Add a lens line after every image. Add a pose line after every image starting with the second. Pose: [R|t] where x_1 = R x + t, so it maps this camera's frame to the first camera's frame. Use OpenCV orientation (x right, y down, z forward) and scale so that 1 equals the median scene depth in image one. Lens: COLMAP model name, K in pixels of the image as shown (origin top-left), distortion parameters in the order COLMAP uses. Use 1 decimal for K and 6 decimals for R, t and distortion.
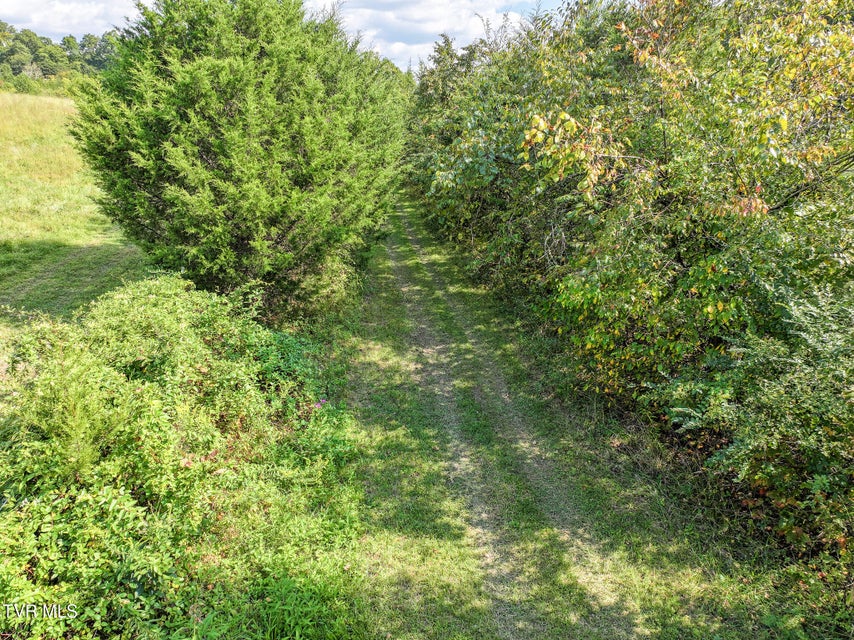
lens RADIAL K [[598.8, 0, 424.0], [0, 598.8, 321.9], [0, 0, 1]] dist [-0.007986, 0.012682]
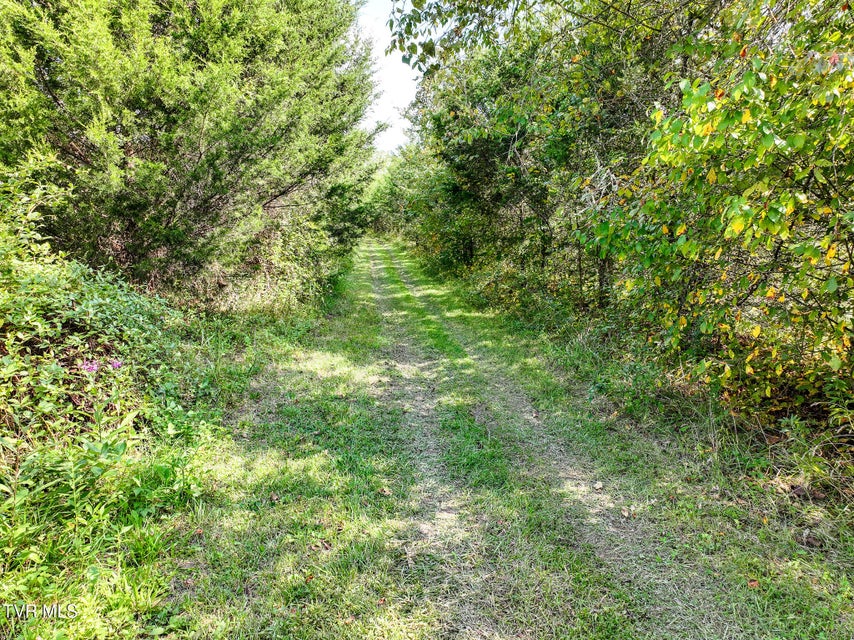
lens RADIAL K [[598.8, 0, 431.4], [0, 598.8, 316.7], [0, 0, 1]] dist [-0.007986, 0.012682]
pose [[0.999947, 0.008051, -0.006477, 0.047053], [-0.009075, 0.984010, -0.177885, 0.132035], [0.004941, 0.177934, 0.984030, 0.435581]]
